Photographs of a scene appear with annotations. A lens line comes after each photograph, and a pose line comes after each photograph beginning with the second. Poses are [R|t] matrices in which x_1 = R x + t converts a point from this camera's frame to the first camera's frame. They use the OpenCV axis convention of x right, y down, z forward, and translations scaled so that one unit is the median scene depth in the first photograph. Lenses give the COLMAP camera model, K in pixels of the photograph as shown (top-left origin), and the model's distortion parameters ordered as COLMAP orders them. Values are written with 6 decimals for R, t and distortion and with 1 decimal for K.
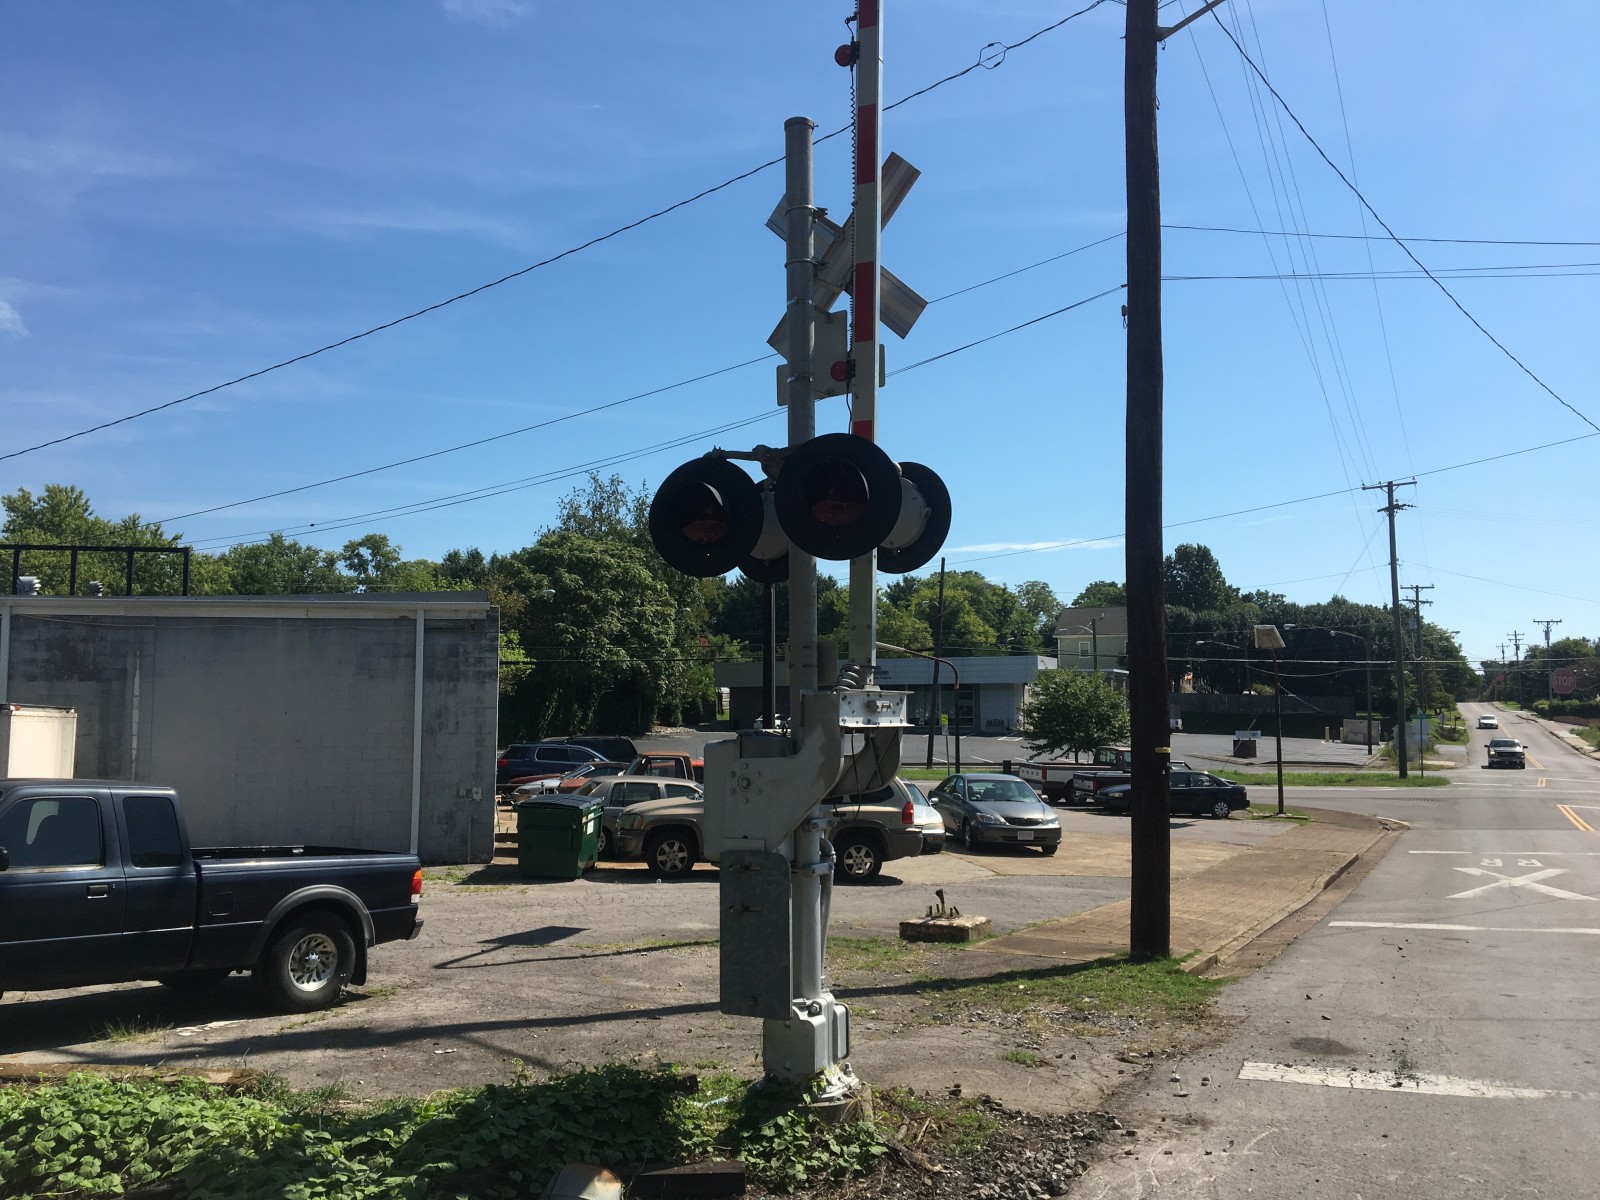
lens RADIAL K [[1360.0, 0, 785.7], [0, 1360.0, 590.9], [0, 0, 1]] dist [0.085029, -0.117975]
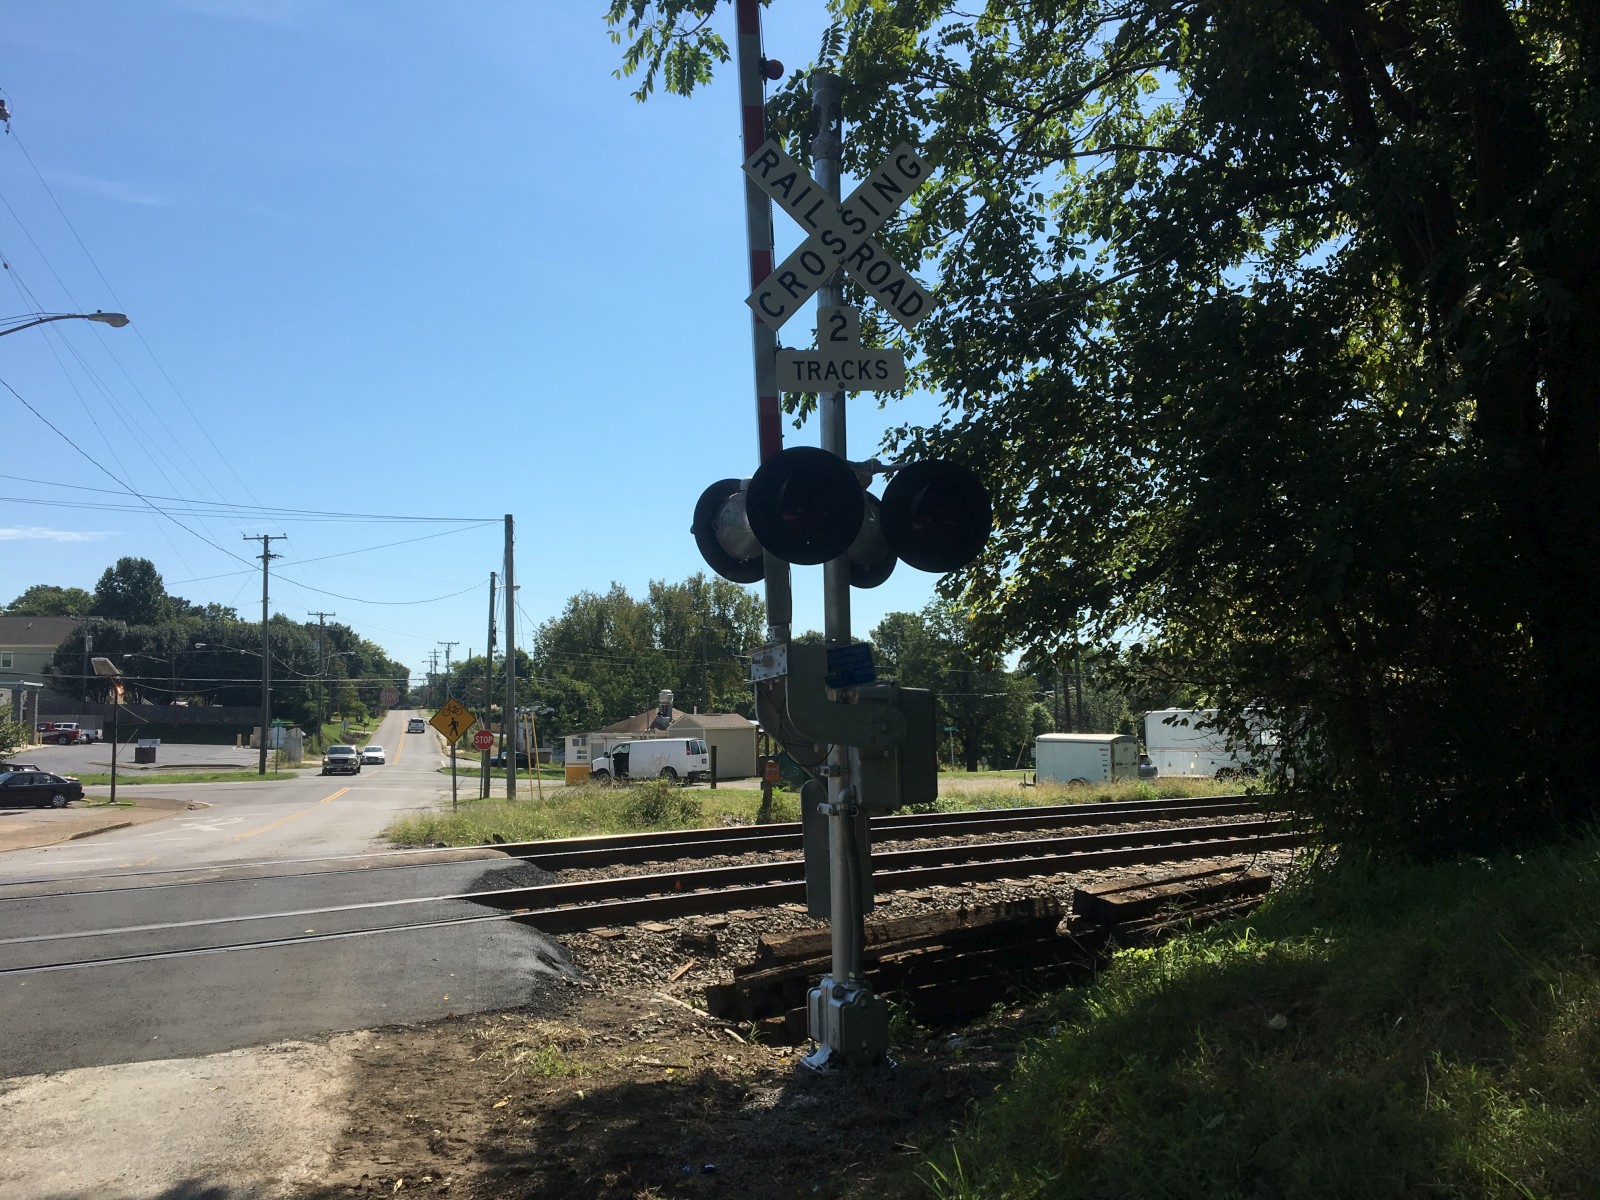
lens RADIAL K [[1360.0, 0, 784.2], [0, 1360.0, 607.0], [0, 0, 1]] dist [0.085029, -0.117975]
pose [[0.758134, 0.046621, 0.650430, -0.005174], [-0.050542, 0.998642, -0.012668, -0.016035], [-0.650138, -0.023270, 0.759460, -0.170652]]
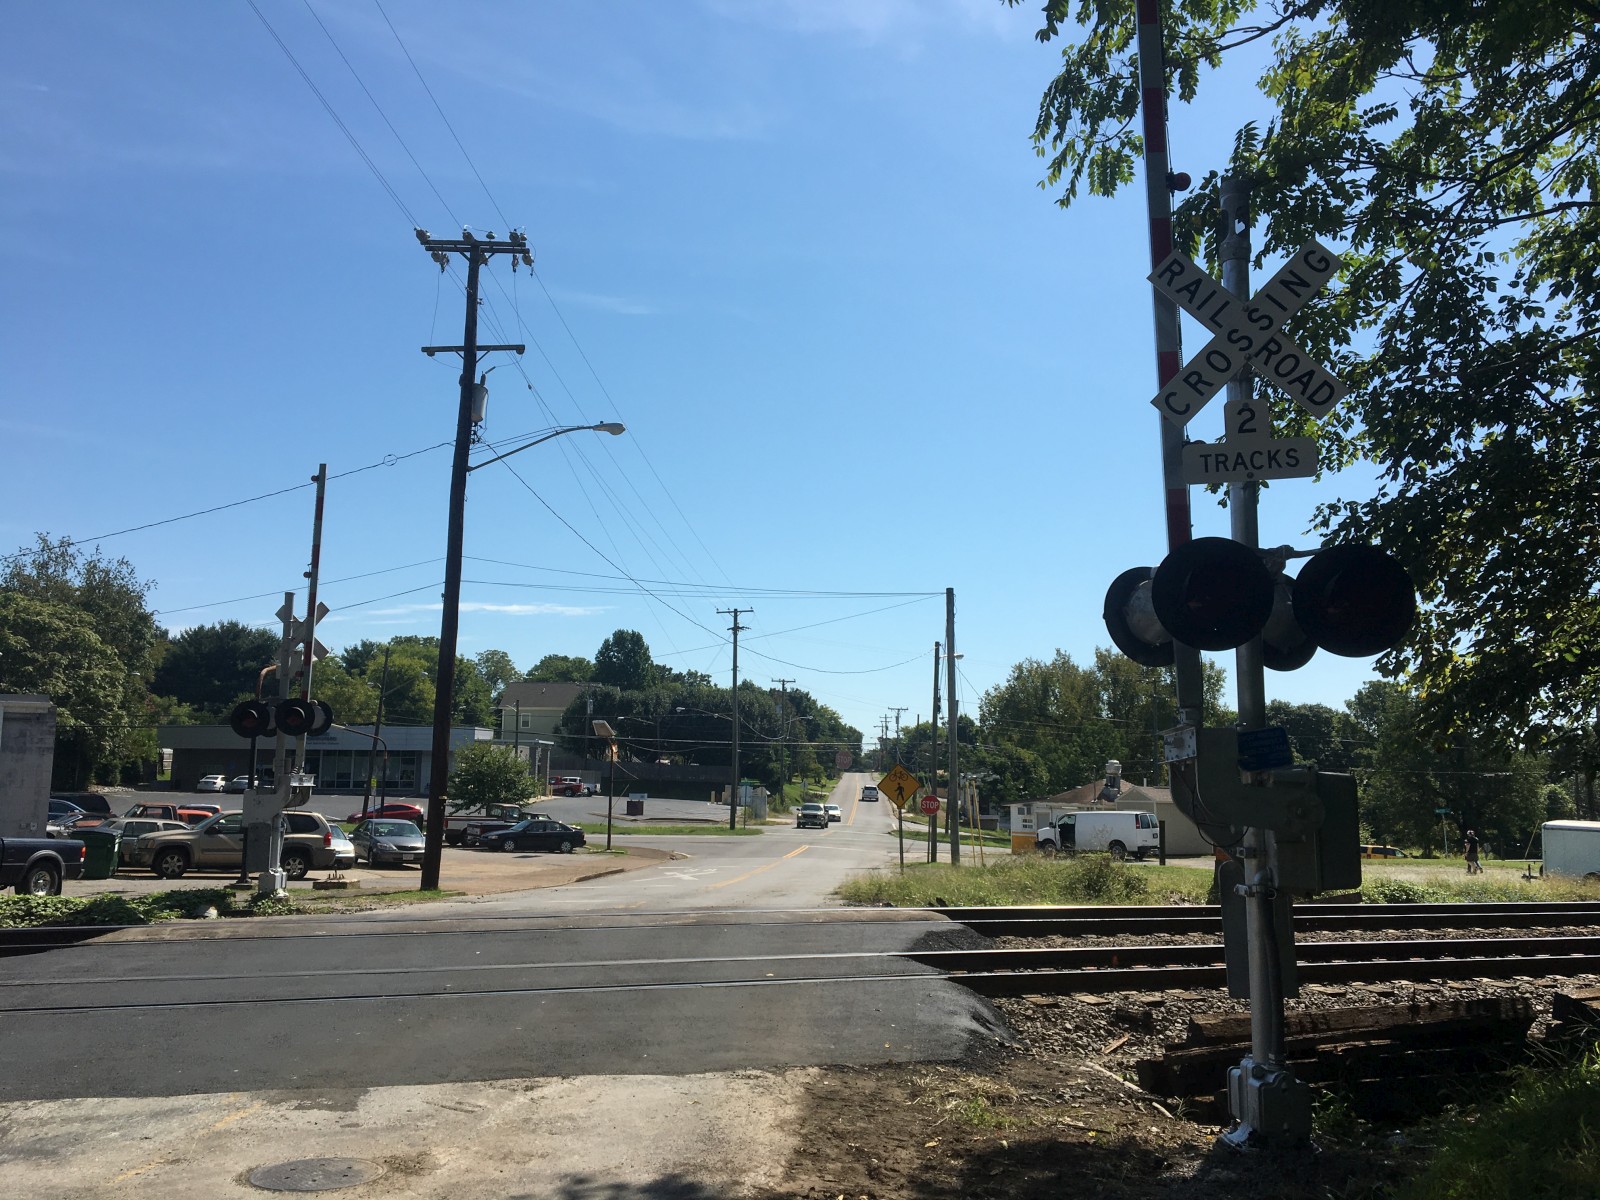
lens RADIAL K [[1360.0, 0, 783.2], [0, 1360.0, 607.9], [0, 0, 1]] dist [0.085029, -0.117975]
pose [[0.926526, 0.064155, 0.370720, -0.008186], [-0.051635, 0.997713, -0.043612, -0.017344], [-0.372670, 0.021266, 0.927720, -0.179636]]
